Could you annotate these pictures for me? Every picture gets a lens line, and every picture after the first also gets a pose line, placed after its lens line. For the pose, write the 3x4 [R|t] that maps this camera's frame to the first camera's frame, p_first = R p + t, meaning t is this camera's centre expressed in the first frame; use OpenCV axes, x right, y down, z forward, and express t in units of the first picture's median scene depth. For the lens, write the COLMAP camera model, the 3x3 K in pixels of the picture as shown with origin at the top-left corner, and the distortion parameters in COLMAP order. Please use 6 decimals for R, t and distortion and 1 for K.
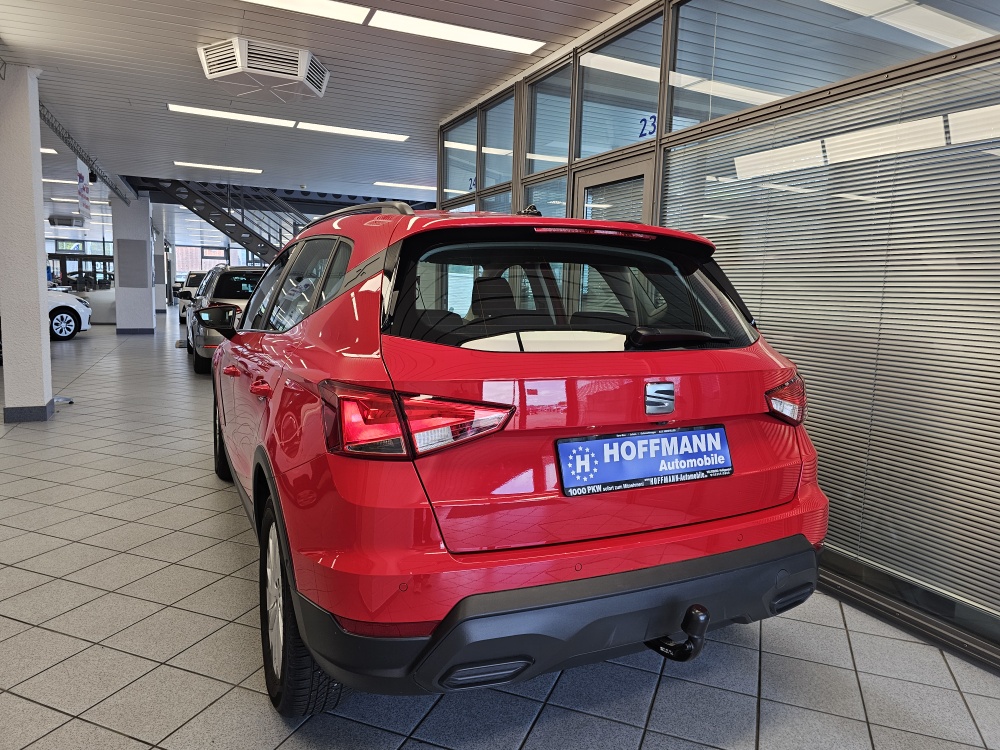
lens RADIAL K [[681.1, 0, 501.3], [0, 681.1, 369.5], [0, 0, 1]] dist [0.077478, -0.088027]
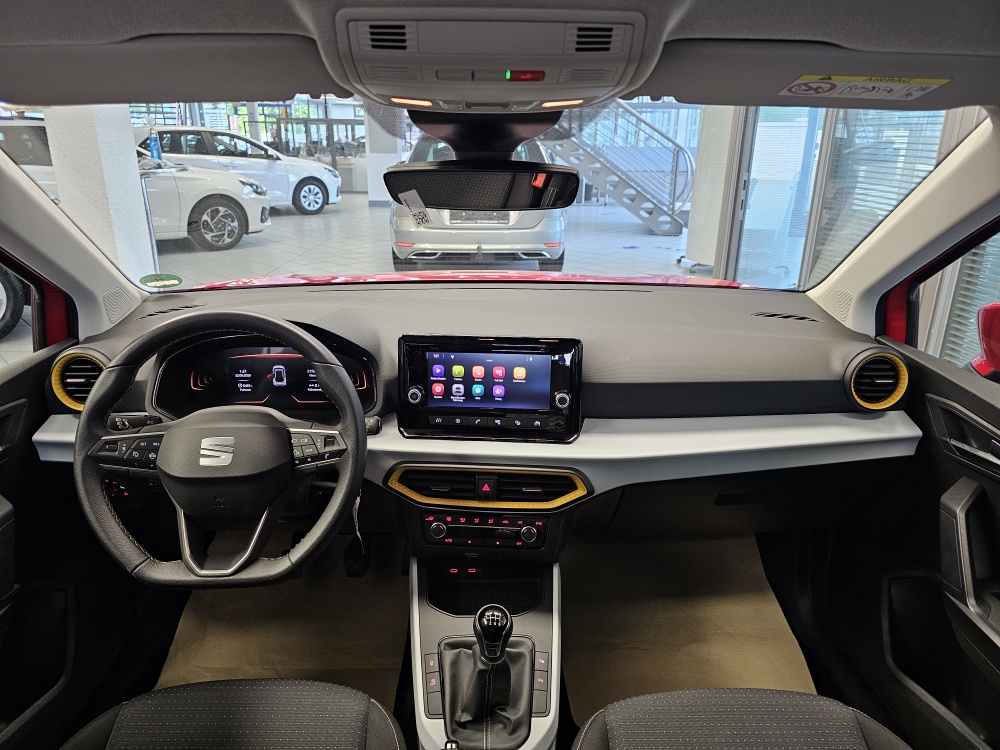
lens RADIAL K [[679.3, 0, 493.9], [0, 679.3, 361.5], [0, 0, 1]] dist [0.070284, -0.067657]
pose [[0.911334, 0.108597, -0.397085, -0.017732], [-0.030999, 0.979942, 0.196856, -0.036867], [0.410499, -0.167093, 0.896421, 0.236741]]
